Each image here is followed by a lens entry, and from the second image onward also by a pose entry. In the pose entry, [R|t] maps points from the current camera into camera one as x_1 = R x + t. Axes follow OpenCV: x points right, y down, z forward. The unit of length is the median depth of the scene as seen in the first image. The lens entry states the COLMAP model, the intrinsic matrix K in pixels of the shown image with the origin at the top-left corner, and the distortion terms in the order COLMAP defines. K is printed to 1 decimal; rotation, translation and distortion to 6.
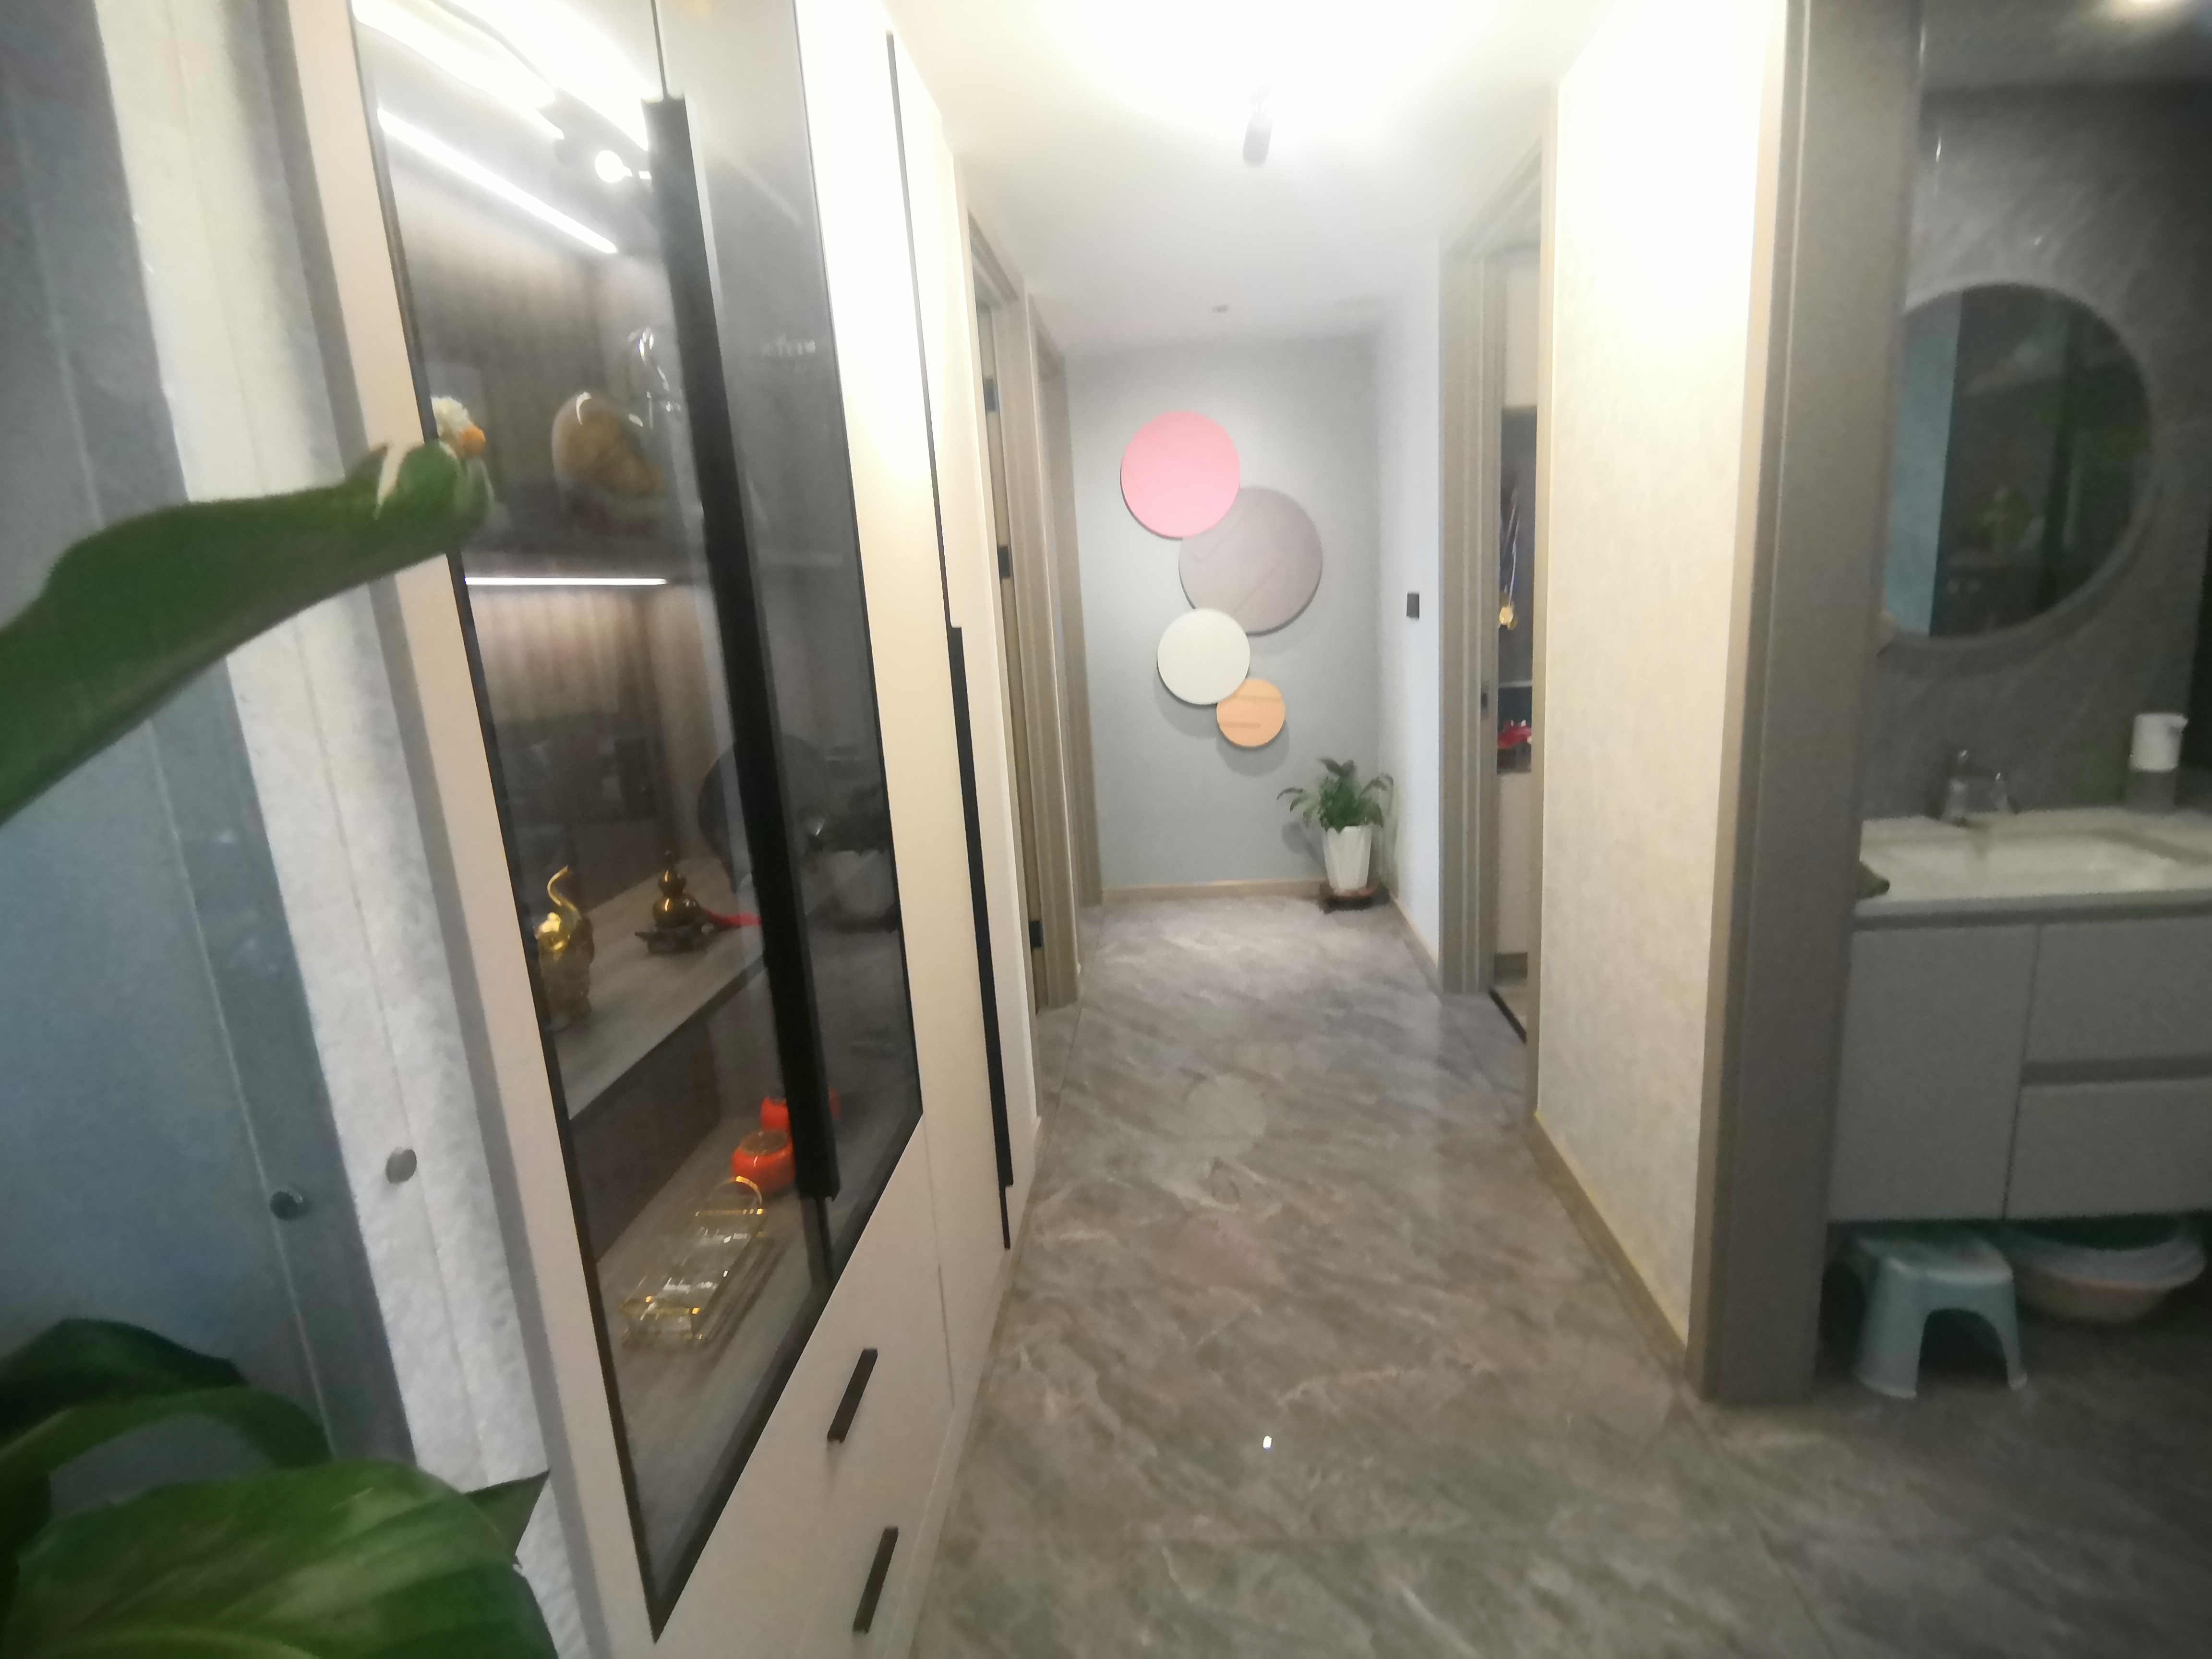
lens RADIAL K [[1077.9, 0, 1106.0], [0, 1077.9, 829.5], [0, 0, 1]] dist [-0.037952, -0.000174]
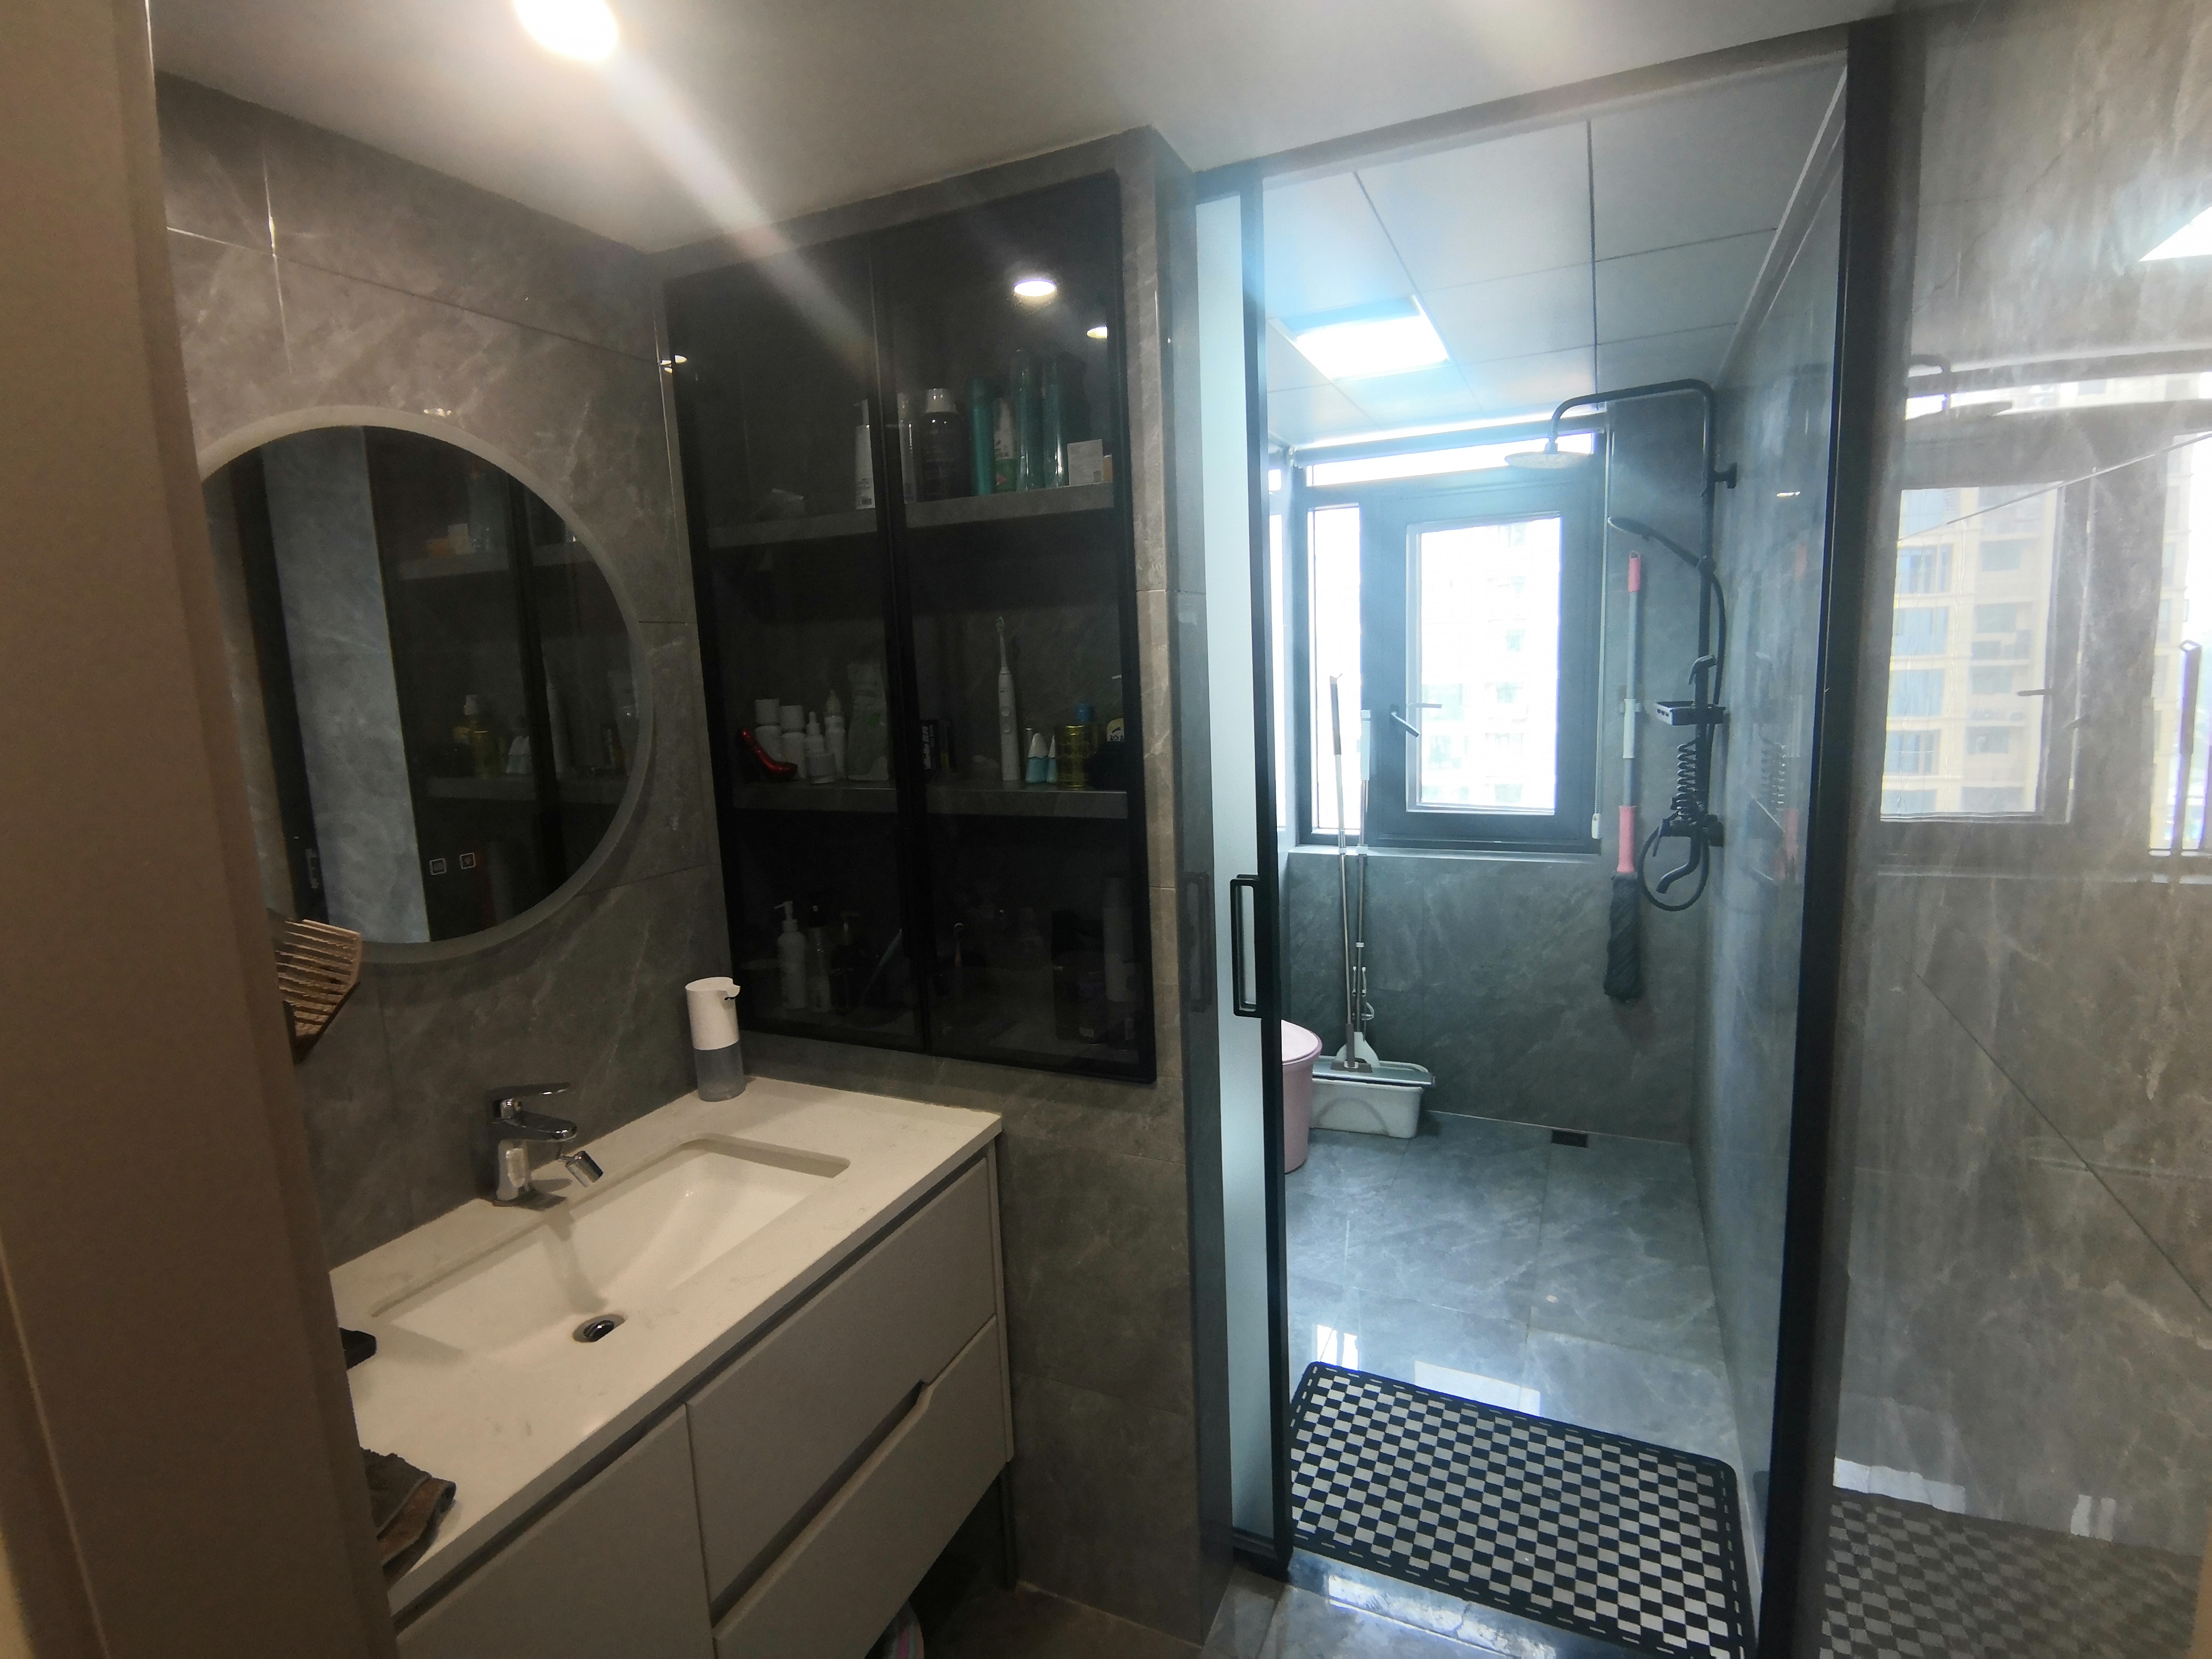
lens RADIAL K [[1108.0, 0, 1106.0], [0, 1108.0, 829.5], [0, 0, 1]] dist [0.032327, 0.000022]
pose [[0.351035, -0.095480, 0.931481, 0.274770], [0.215188, 0.976388, 0.018988, -0.174666], [-0.911300, 0.193779, 0.363293, 0.328274]]
